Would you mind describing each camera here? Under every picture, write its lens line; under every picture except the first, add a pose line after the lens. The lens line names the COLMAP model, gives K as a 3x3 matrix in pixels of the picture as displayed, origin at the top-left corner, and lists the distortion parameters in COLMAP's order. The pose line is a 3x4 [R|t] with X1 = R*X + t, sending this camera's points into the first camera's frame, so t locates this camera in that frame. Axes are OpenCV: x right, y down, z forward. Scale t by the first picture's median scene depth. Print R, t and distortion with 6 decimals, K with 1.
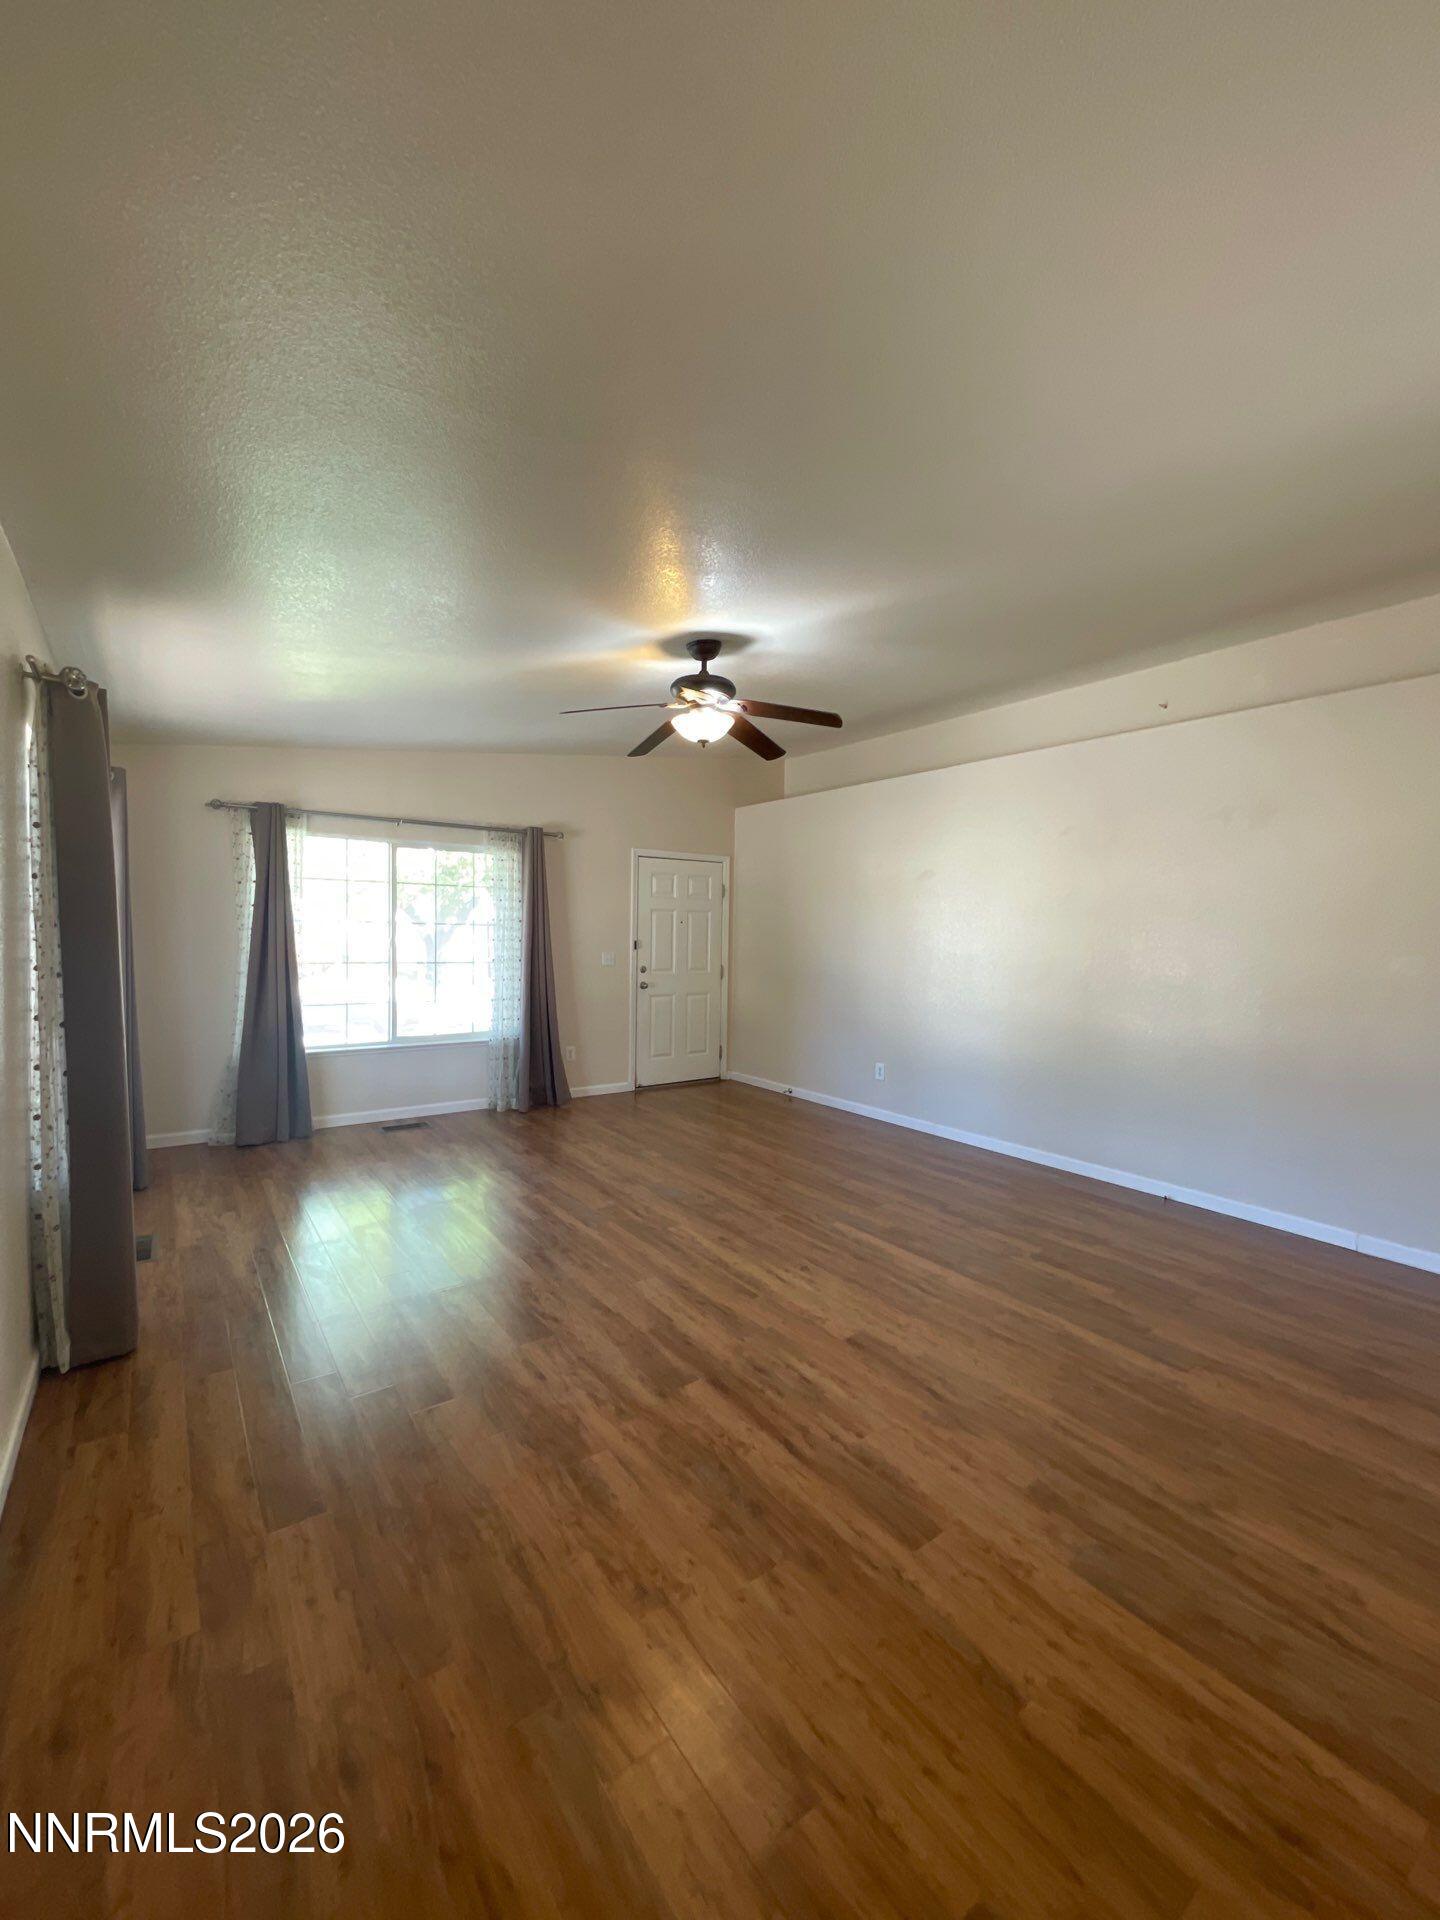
lens RADIAL K [[776.3, 0, 720.7], [0, 776.3, 962.5], [0, 0, 1]] dist [-0.012152, -0.000114]
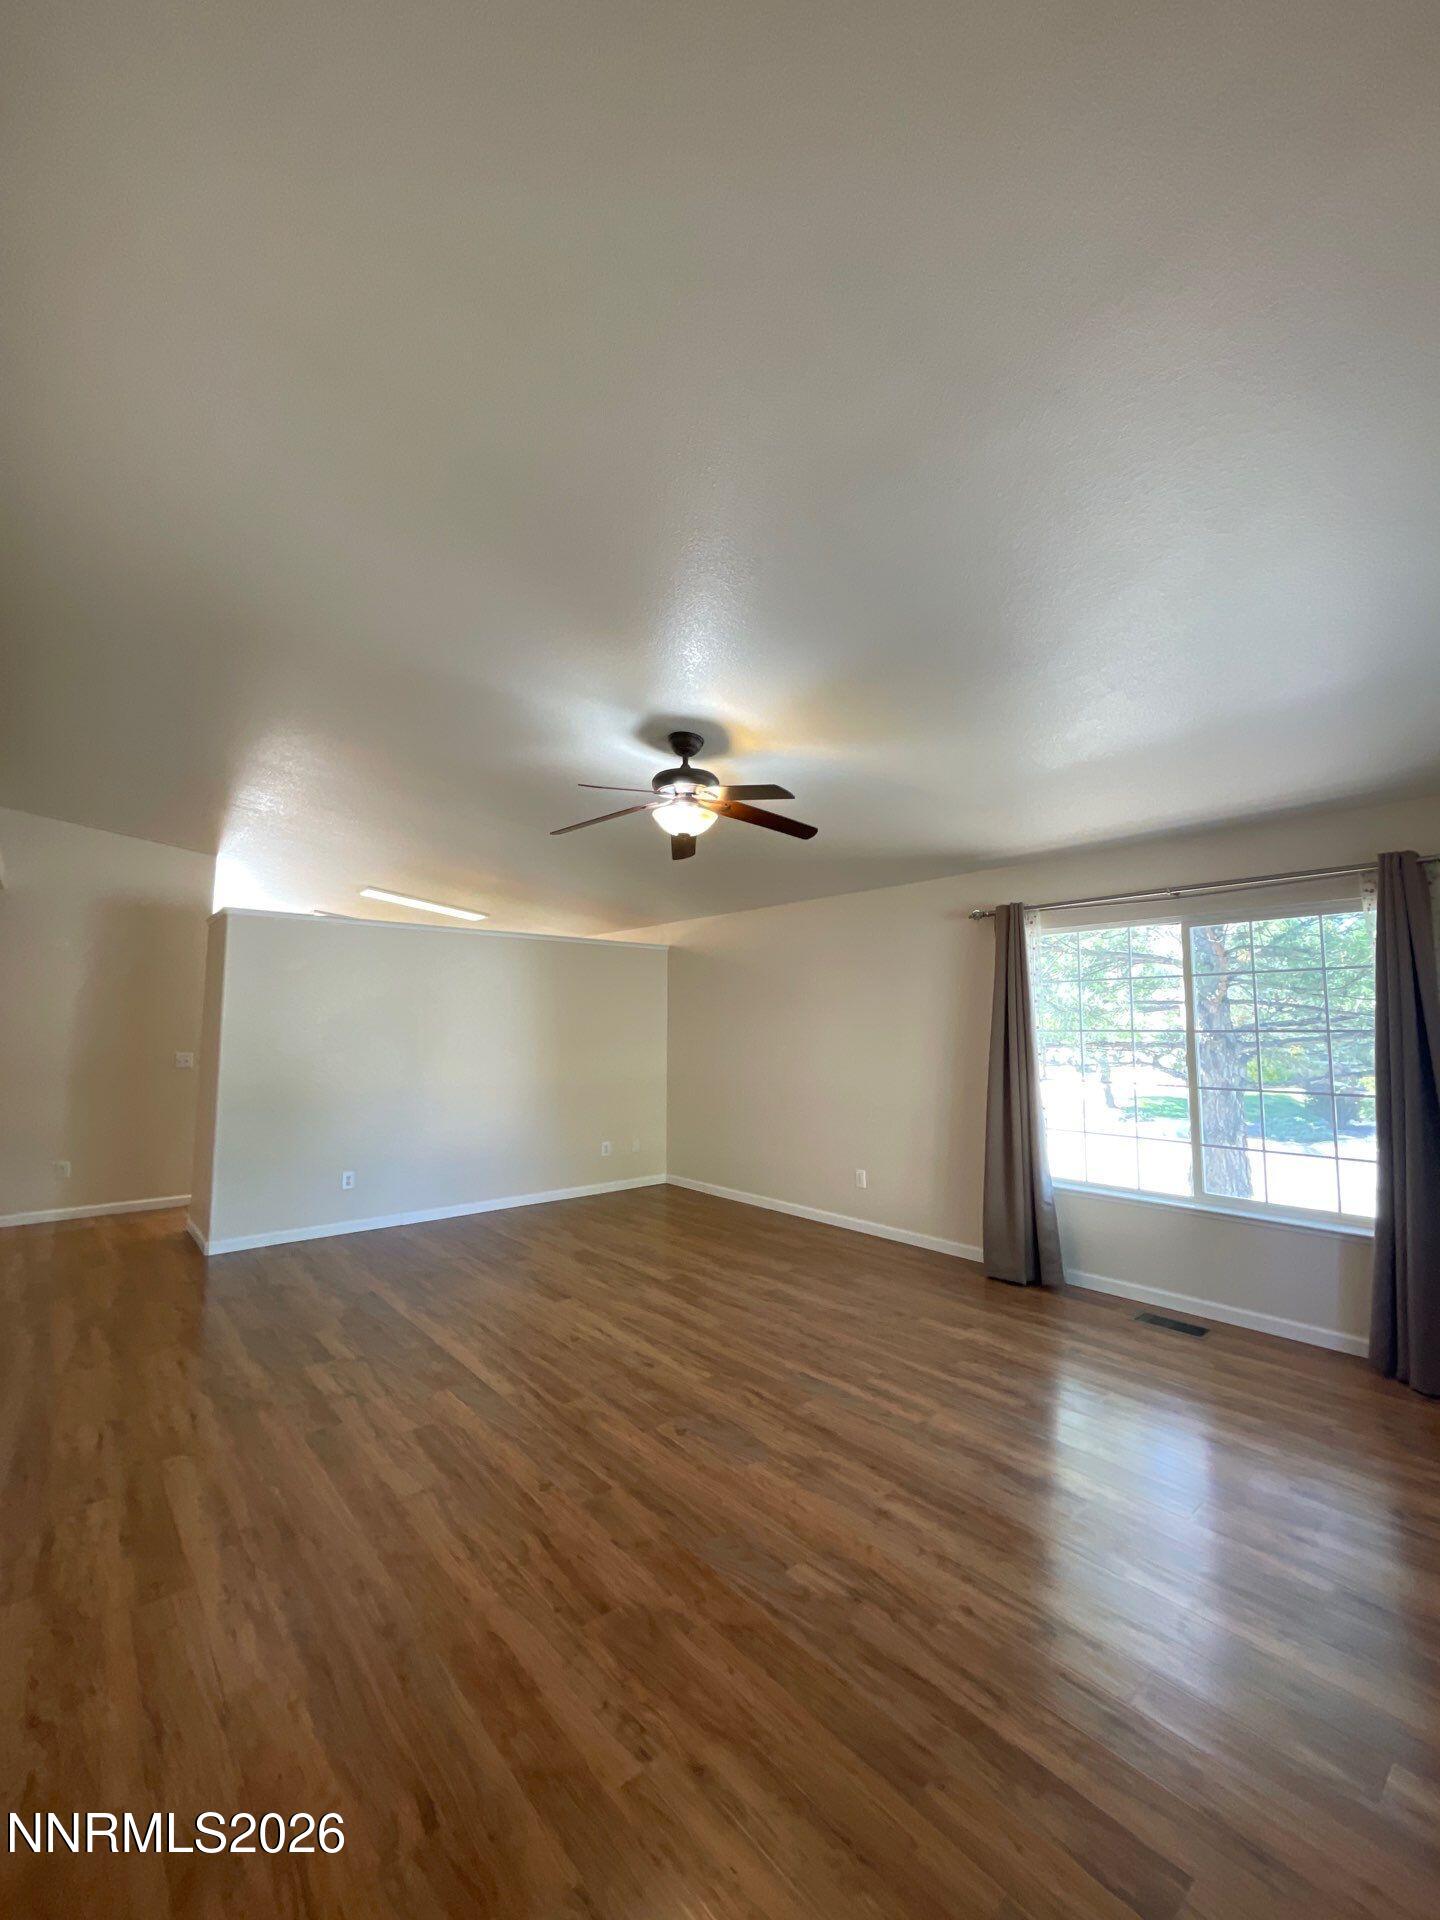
lens RADIAL K [[776.3, 0, 720.7], [0, 776.3, 962.5], [0, 0, 1]] dist [-0.012152, -0.000114]
pose [[-0.996471, -0.027064, -0.079461, 0.004045], [-0.023548, 0.998716, -0.044854, -0.086463], [0.080573, -0.042825, -0.995828, 1.976066]]
